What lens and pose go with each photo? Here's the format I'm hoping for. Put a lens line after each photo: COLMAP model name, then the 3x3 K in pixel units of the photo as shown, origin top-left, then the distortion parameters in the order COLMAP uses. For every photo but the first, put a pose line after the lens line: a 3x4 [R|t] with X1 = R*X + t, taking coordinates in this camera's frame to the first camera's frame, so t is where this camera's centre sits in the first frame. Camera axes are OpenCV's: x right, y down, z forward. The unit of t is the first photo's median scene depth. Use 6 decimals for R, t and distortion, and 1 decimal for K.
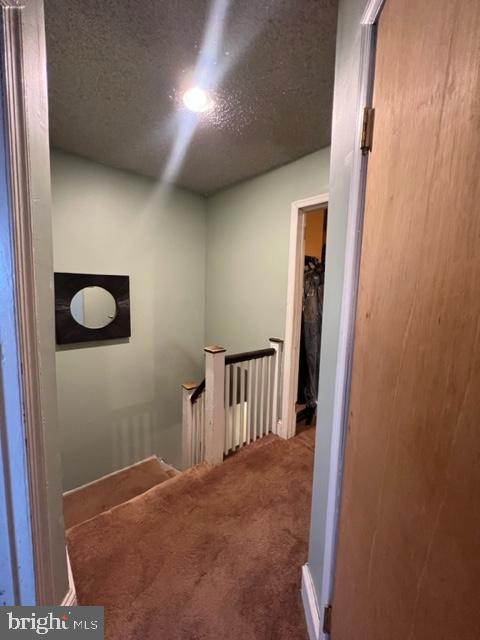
lens RADIAL K [[253.1, 0, 239.0], [0, 253.1, 321.2], [0, 0, 1]] dist [-0.002841, 0.000204]
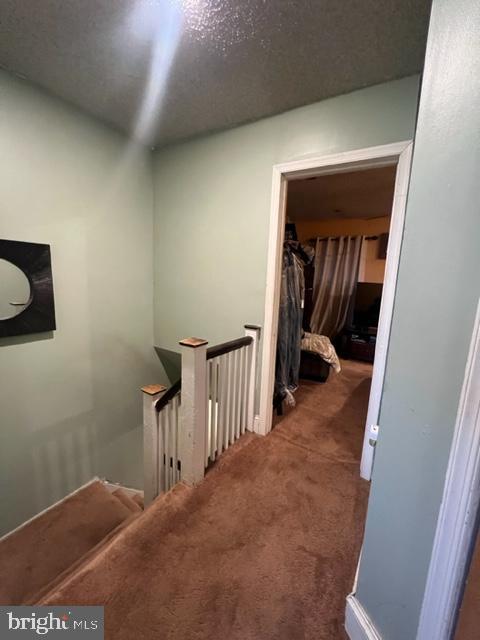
lens RADIAL K [[253.1, 0, 238.6], [0, 253.1, 320.9], [0, 0, 1]] dist [-0.002841, 0.000204]
pose [[0.958094, -0.031130, 0.284758, -0.170661], [0.015718, 0.998293, 0.056249, 0.004146], [-0.286023, -0.049416, 0.956948, 0.202045]]
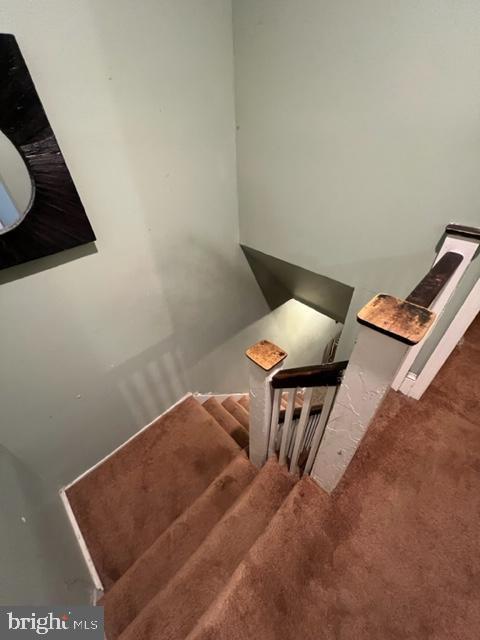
lens RADIAL K [[253.1, 0, 241.3], [0, 253.1, 317.3], [0, 0, 1]] dist [-0.002841, 0.000204]
pose [[0.995718, -0.090456, 0.019073, -0.260453], [0.066611, 0.845092, 0.530455, -0.053145], [-0.064102, -0.526913, 0.847499, 0.708749]]
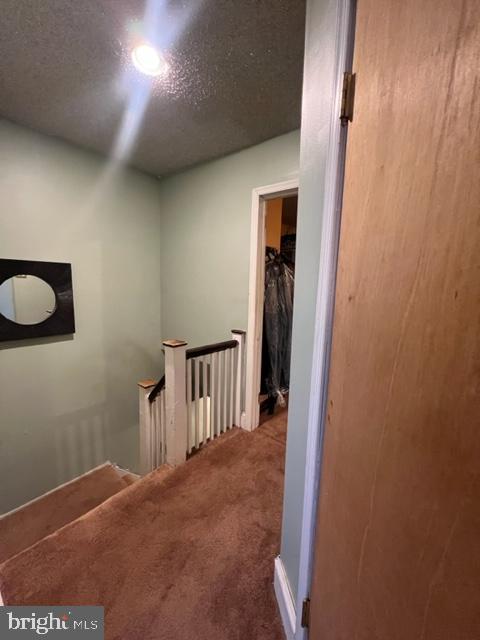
lens RADIAL K [[253.1, 0, 239.1], [0, 253.1, 321.2], [0, 0, 1]] dist [-0.002841, 0.000204]
pose [[0.985106, -0.021582, 0.170591, -0.018809], [0.017116, 0.999472, 0.027606, 0.008904], [-0.171097, -0.024275, 0.984955, 0.045302]]
